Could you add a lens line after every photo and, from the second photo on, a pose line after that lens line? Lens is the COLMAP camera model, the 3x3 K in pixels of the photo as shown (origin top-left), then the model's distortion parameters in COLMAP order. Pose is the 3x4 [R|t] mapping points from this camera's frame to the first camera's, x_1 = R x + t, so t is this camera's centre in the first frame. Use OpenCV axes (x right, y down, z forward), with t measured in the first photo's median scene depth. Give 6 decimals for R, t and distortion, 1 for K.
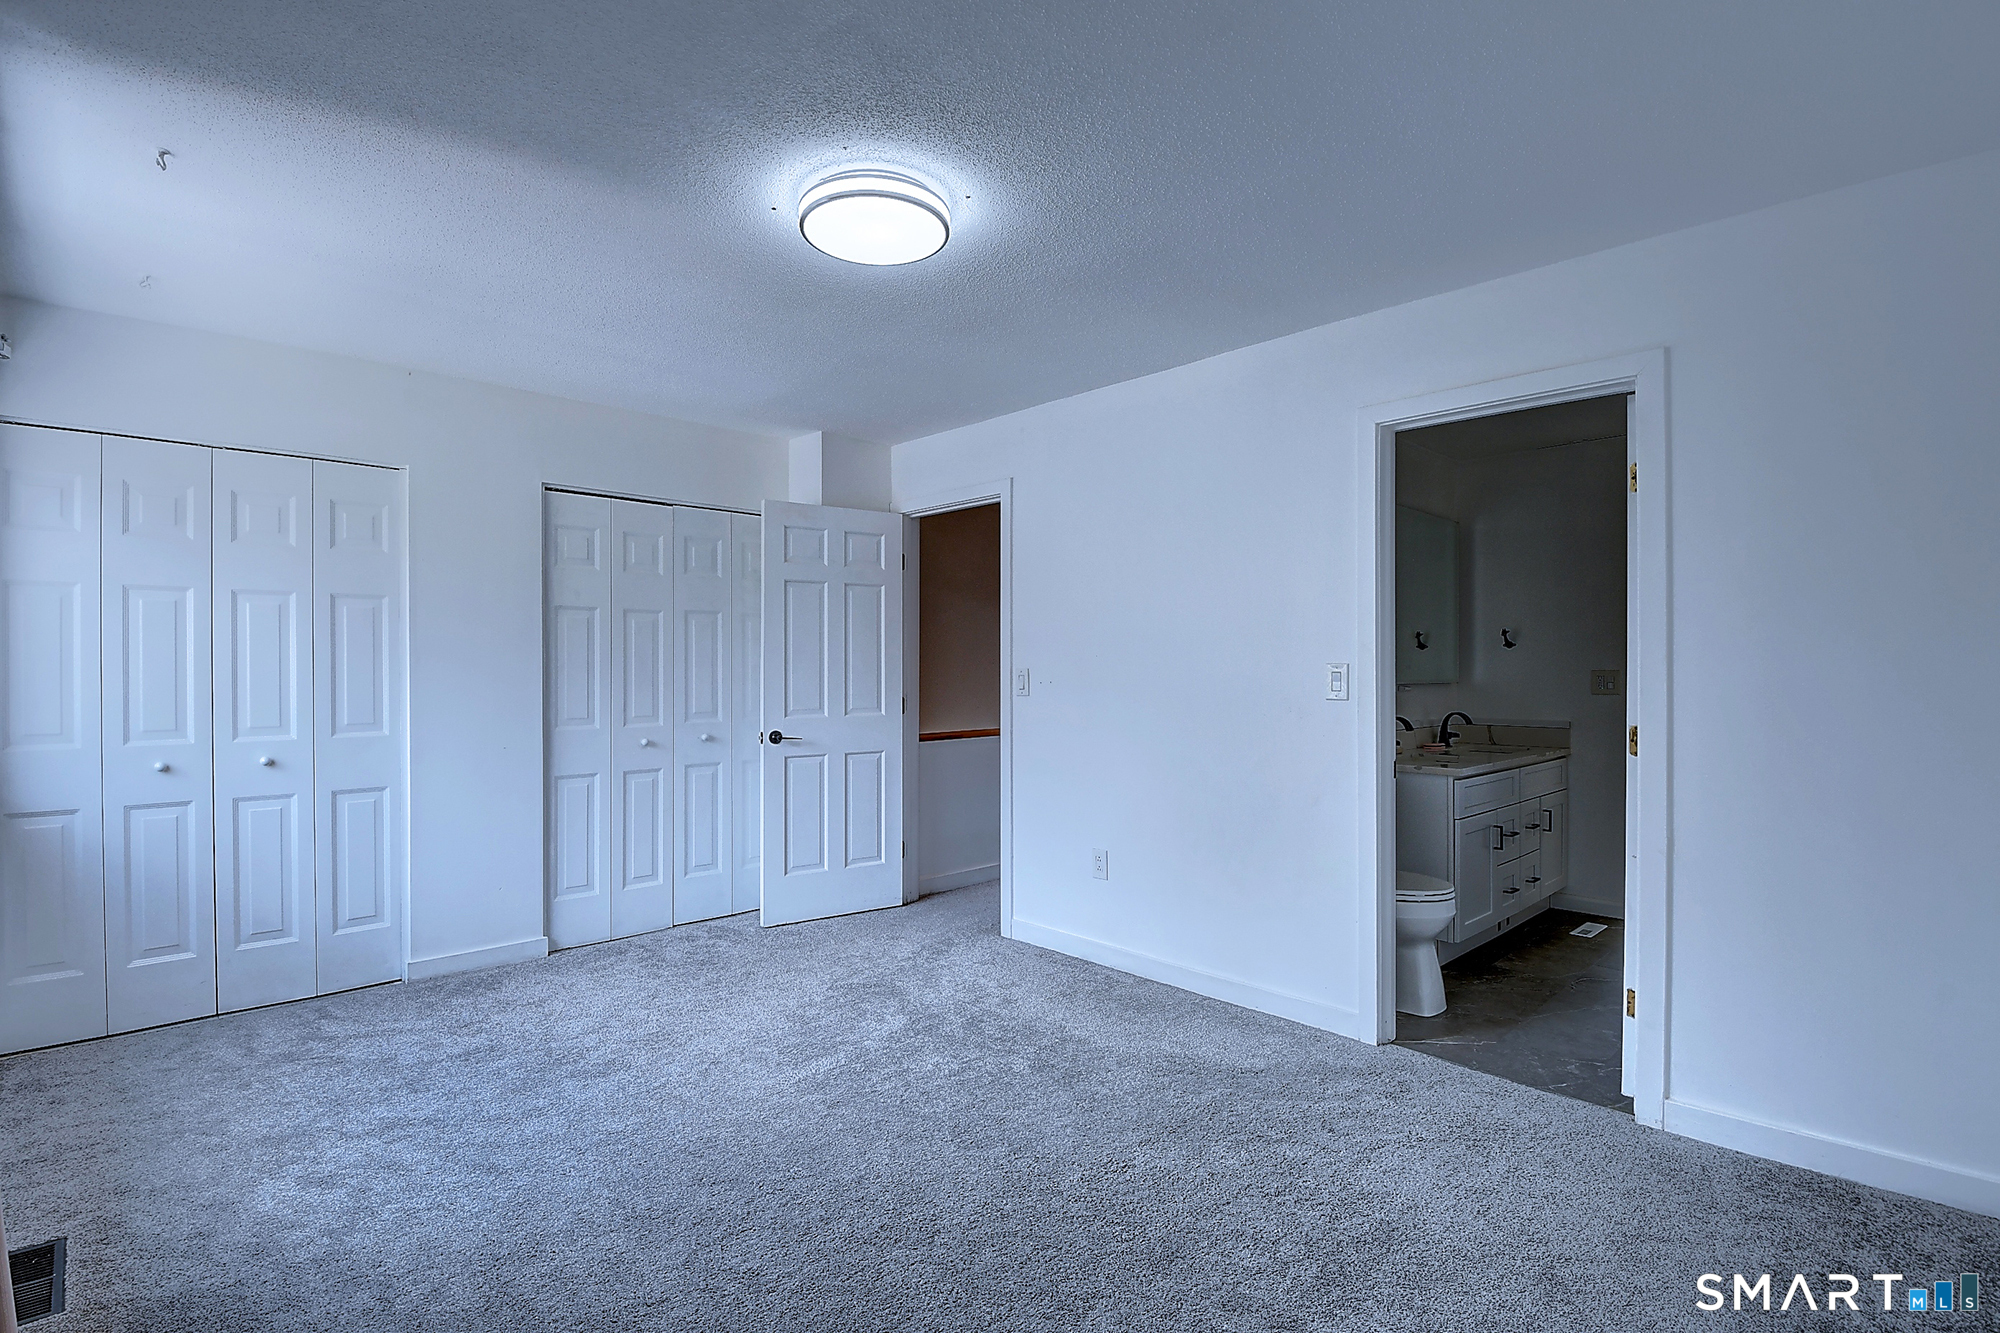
lens RADIAL K [[938.0, 0, 981.9], [0, 938.0, 671.9], [0, 0, 1]] dist [0.026272, -0.042682]
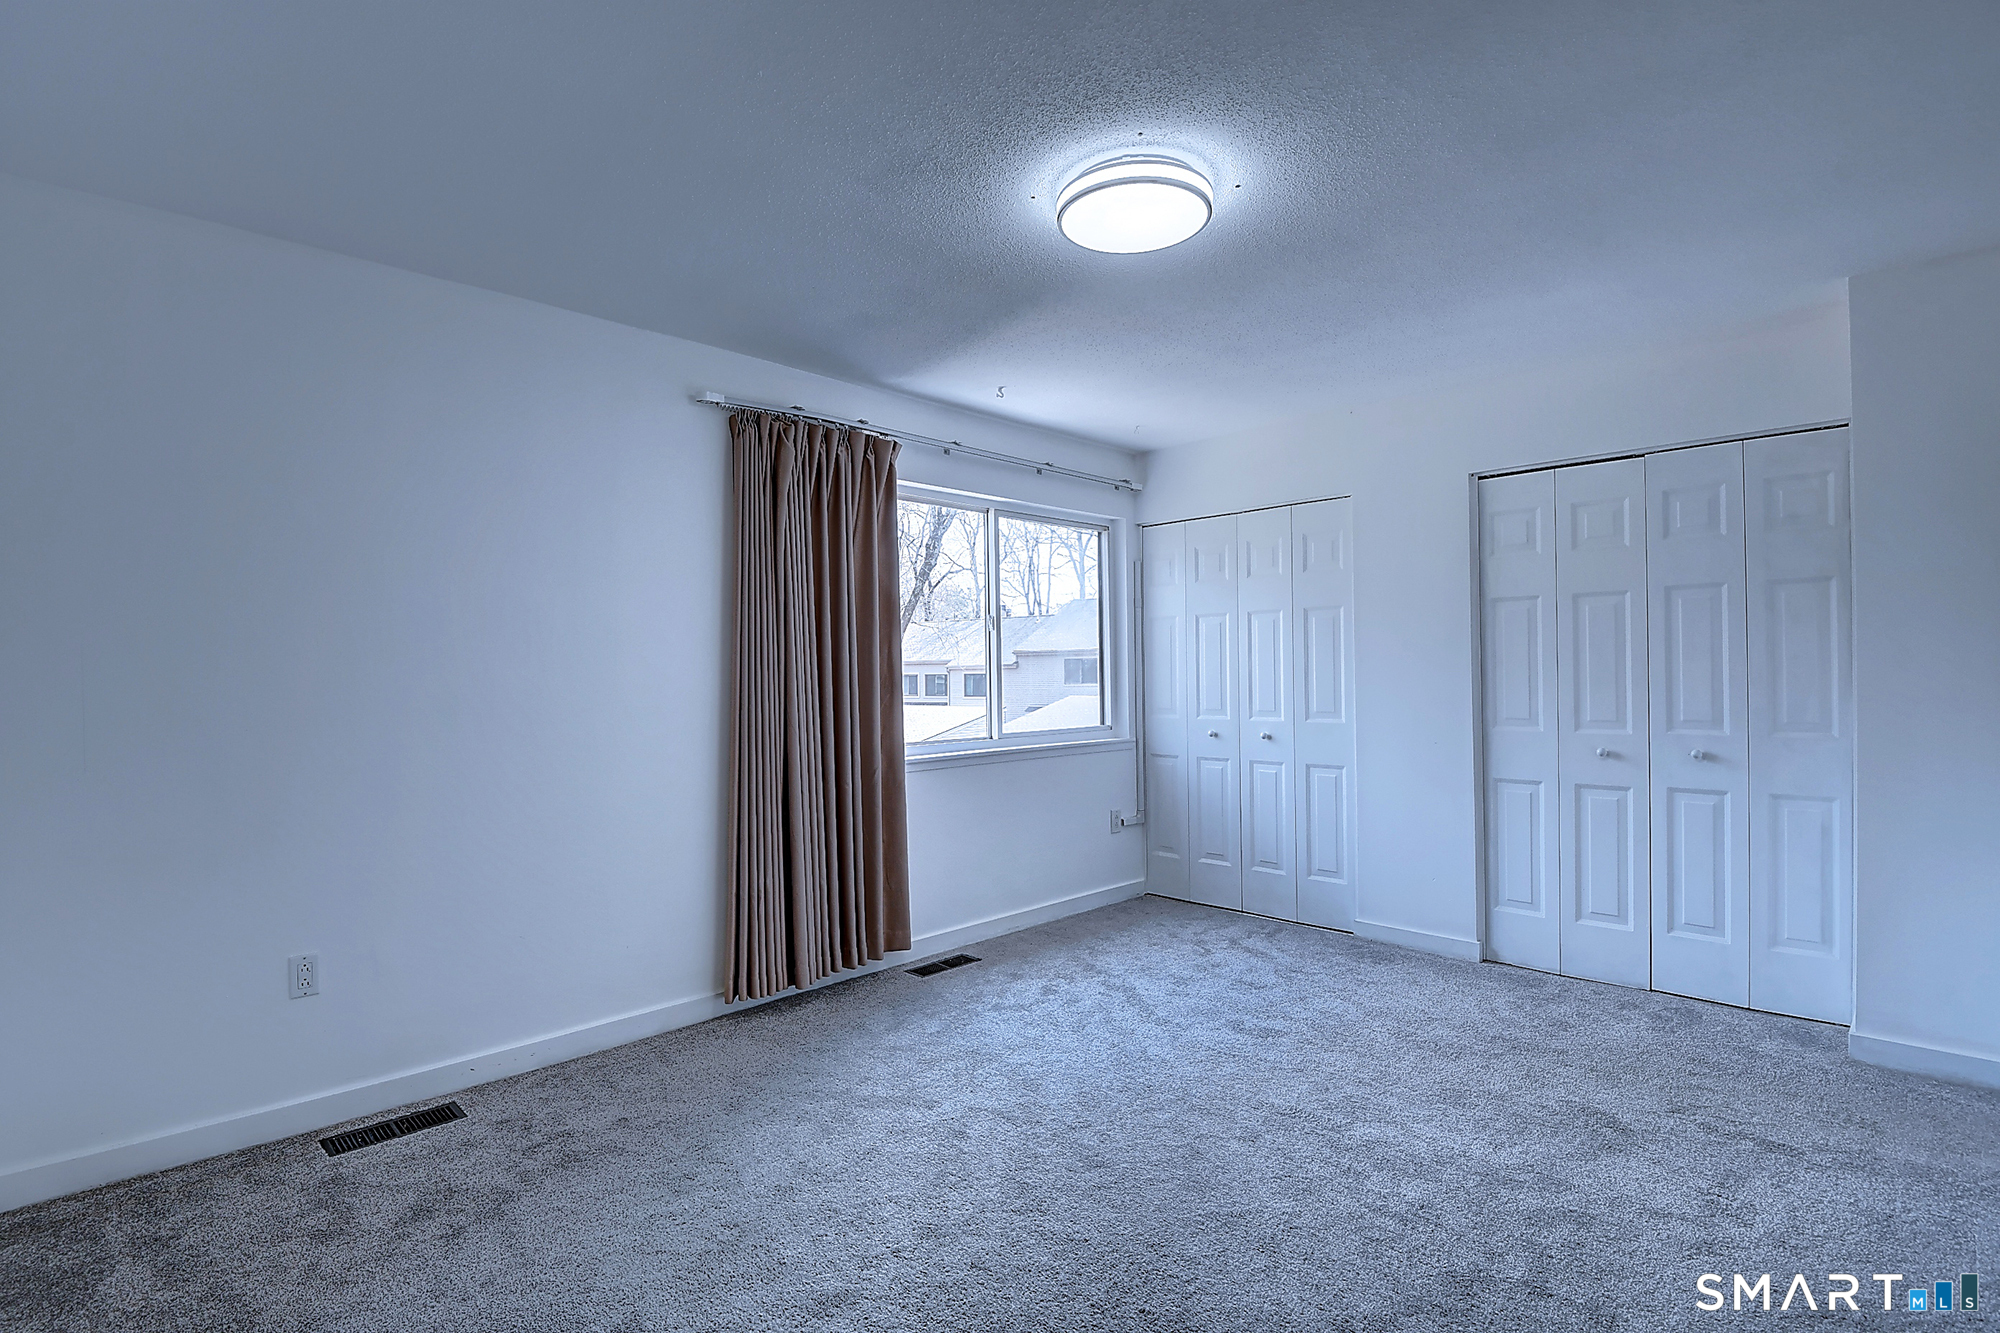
lens RADIAL K [[938.0, 0, 981.9], [0, 938.0, 671.9], [0, 0, 1]] dist [0.026272, -0.042682]
pose [[0.011031, -0.001715, -0.999938, 0.516207], [0.007266, 0.999972, -0.001635, 0.001623], [0.999913, -0.007248, 0.011043, 0.498464]]
